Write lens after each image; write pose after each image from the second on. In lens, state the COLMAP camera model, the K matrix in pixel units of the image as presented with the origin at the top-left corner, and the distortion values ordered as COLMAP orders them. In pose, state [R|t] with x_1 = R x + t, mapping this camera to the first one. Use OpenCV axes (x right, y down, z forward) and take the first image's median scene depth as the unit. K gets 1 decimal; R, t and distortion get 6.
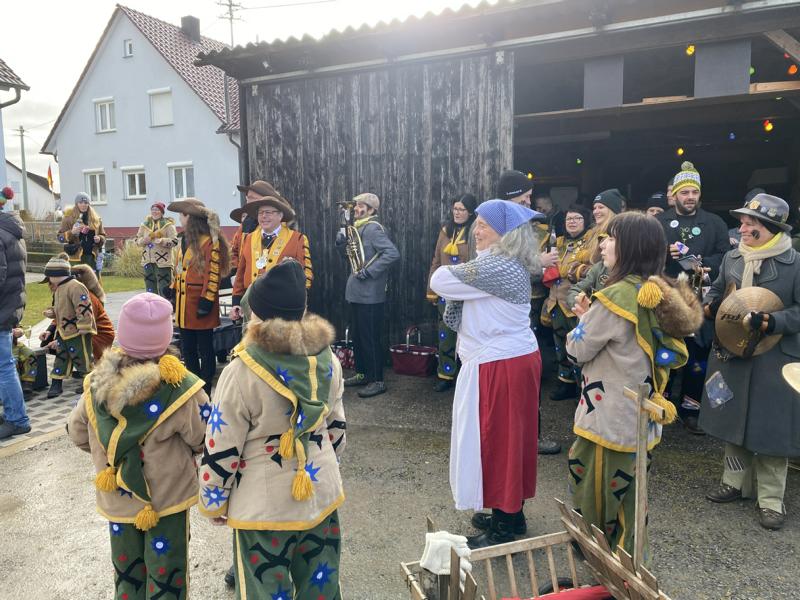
lens RADIAL K [[616.2, 0, 394.9], [0, 616.2, 304.1], [0, 0, 1]] dist [0.040754, -0.052994]
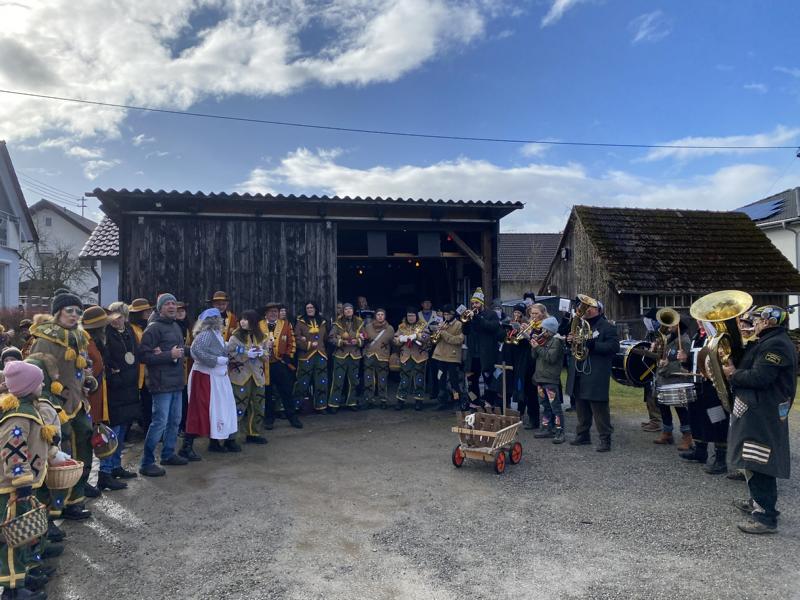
lens RADIAL K [[616.2, 0, 400.6], [0, 616.2, 299.4], [0, 0, 1]] dist [0.040754, -0.052994]
pose [[0.747866, 0.016561, 0.663643, -0.759400], [0.096760, 0.986293, -0.133652, 0.067232], [-0.656760, 0.164168, 0.736013, -0.373720]]
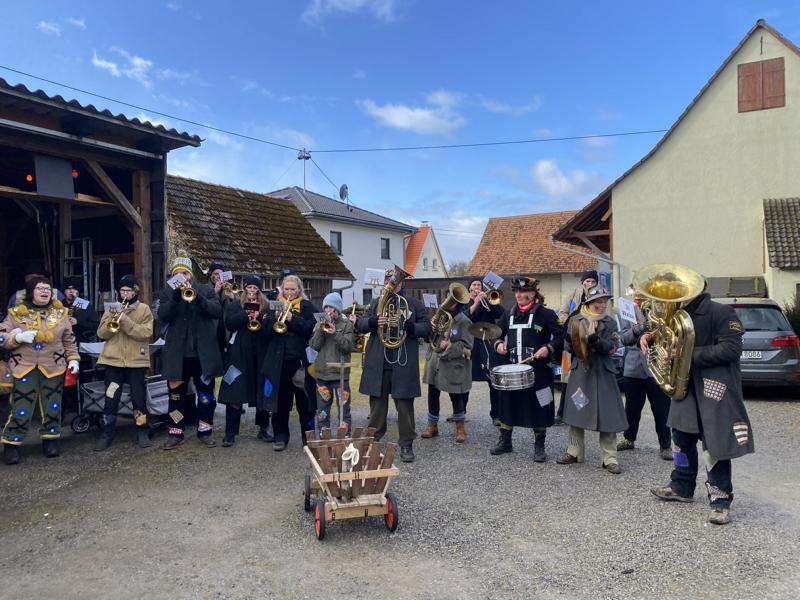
lens RADIAL K [[616.2, 0, 410.8], [0, 616.2, 287.4], [0, 0, 1]] dist [0.040754, -0.052994]
pose [[-0.013764, 0.023153, 0.999637, -0.615791], [0.156061, 0.987530, -0.020724, -0.005024], [-0.987651, 0.155719, -0.017205, 0.253989]]
